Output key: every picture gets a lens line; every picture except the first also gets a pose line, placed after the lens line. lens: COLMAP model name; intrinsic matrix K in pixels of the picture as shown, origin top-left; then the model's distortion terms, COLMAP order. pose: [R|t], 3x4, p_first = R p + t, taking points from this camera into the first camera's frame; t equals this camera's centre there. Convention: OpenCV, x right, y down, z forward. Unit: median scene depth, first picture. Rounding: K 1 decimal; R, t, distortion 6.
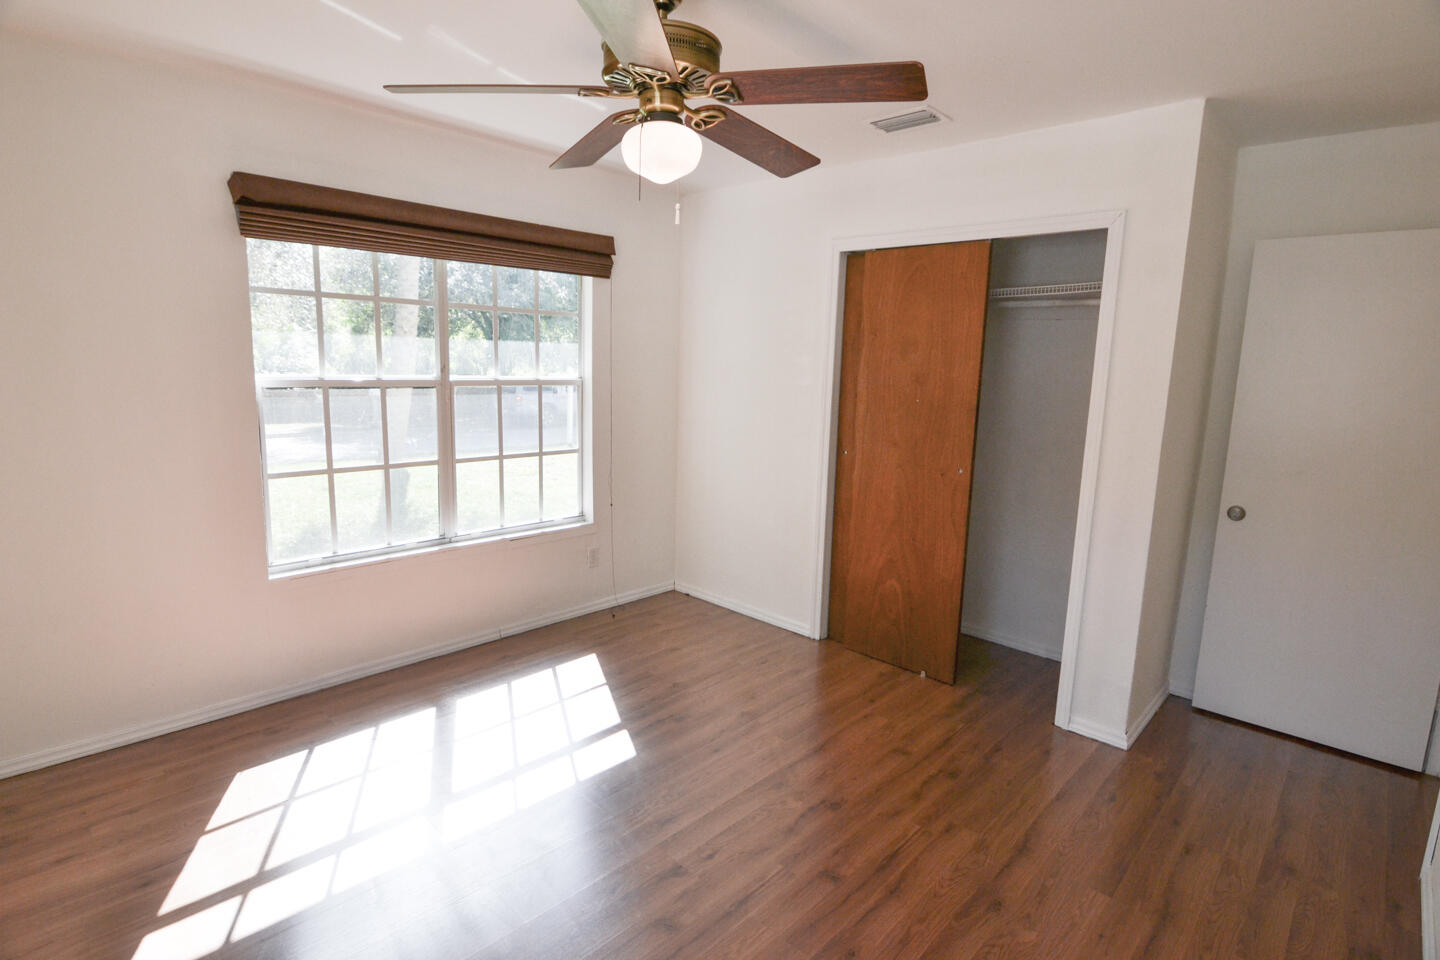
lens RADIAL K [[712.2, 0, 720.0], [0, 712.2, 480.0], [0, 0, 1]] dist [-0.019270, 0.000426]
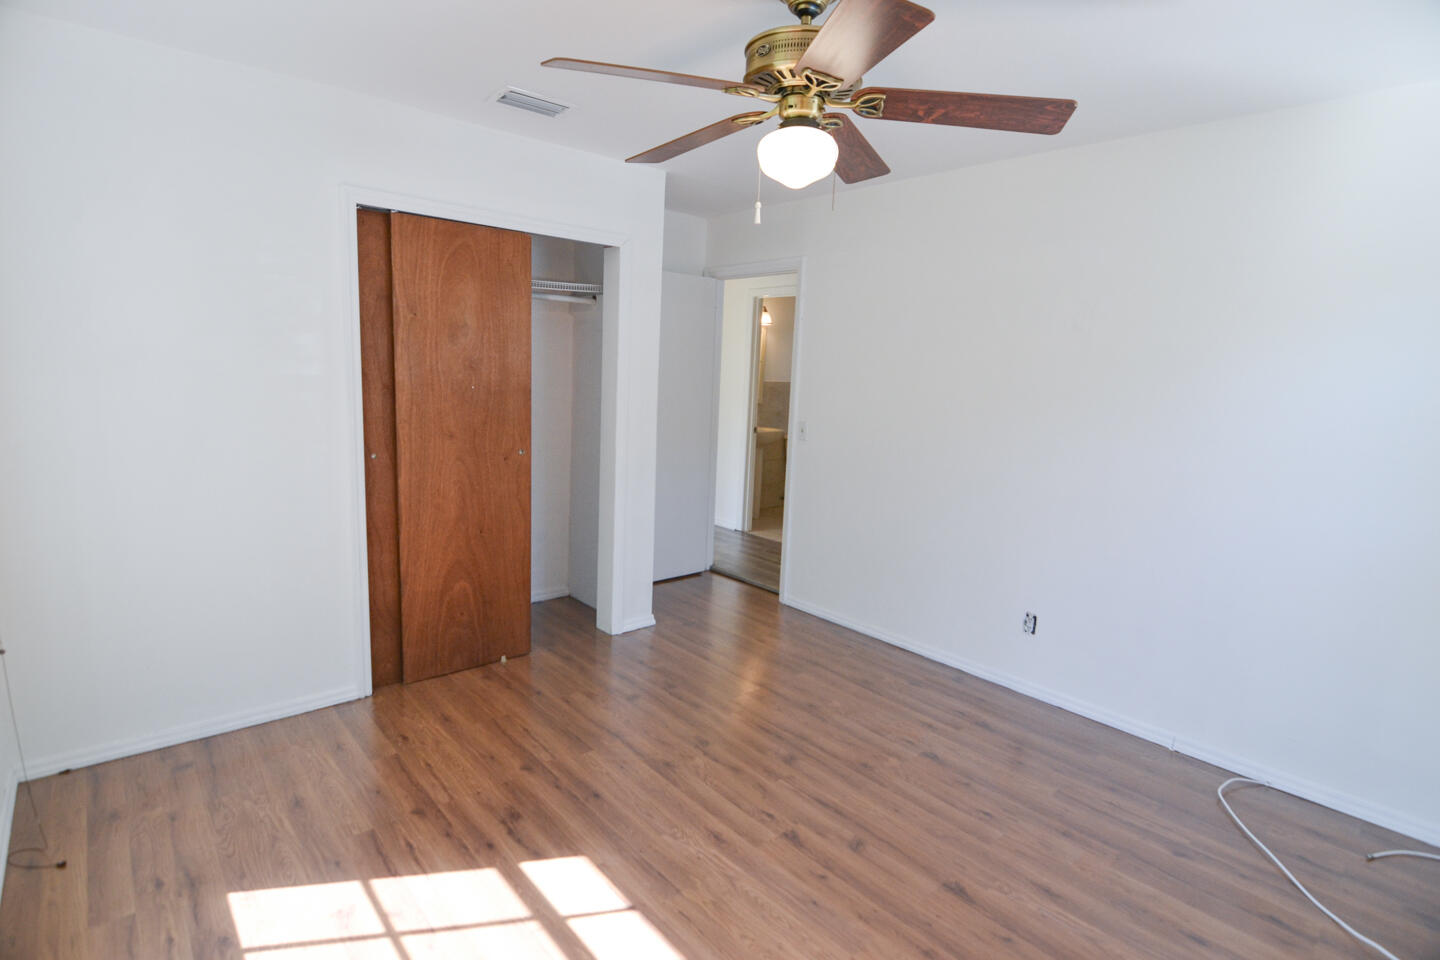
lens RADIAL K [[712.2, 0, 720.0], [0, 712.2, 480.0], [0, 0, 1]] dist [-0.019270, 0.000426]
pose [[0.088601, -0.185427, 0.978656, -0.664723], [0.125153, 0.976806, 0.173746, -0.117229], [-0.988173, 0.107087, 0.109753, 0.599595]]
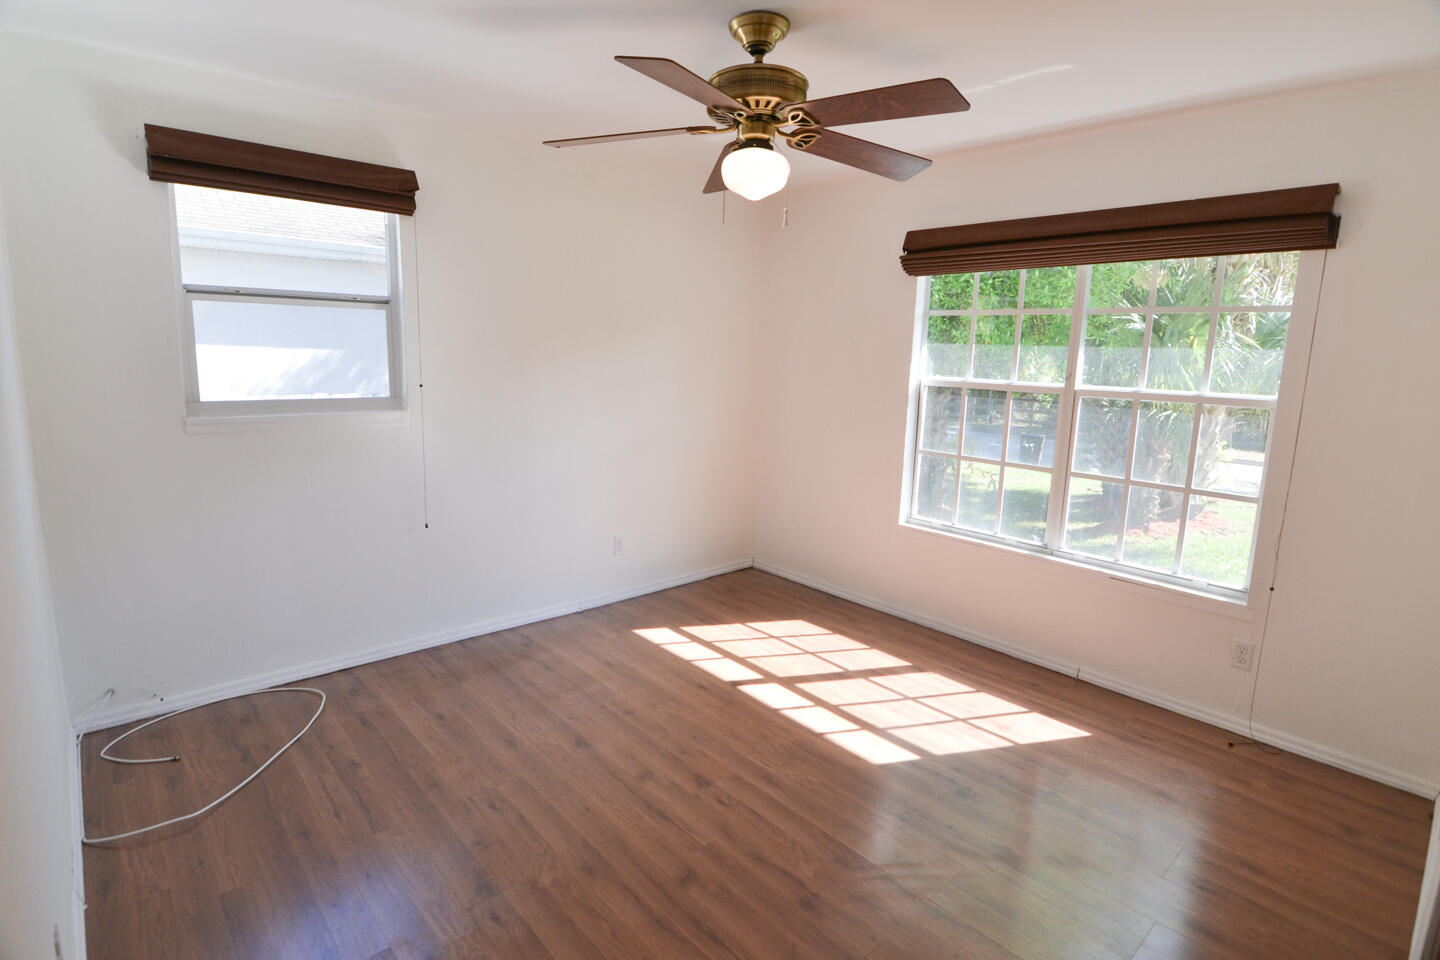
lens RADIAL K [[719.6, 0, 716.3], [0, 719.6, 472.0], [0, 0, 1]] dist [0.001355, 0.000194]
pose [[-0.076511, 0.138181, -0.987447, 0.679983], [-0.197415, 0.968645, 0.150846, -0.088647], [0.977330, 0.206478, -0.046833, 0.625478]]
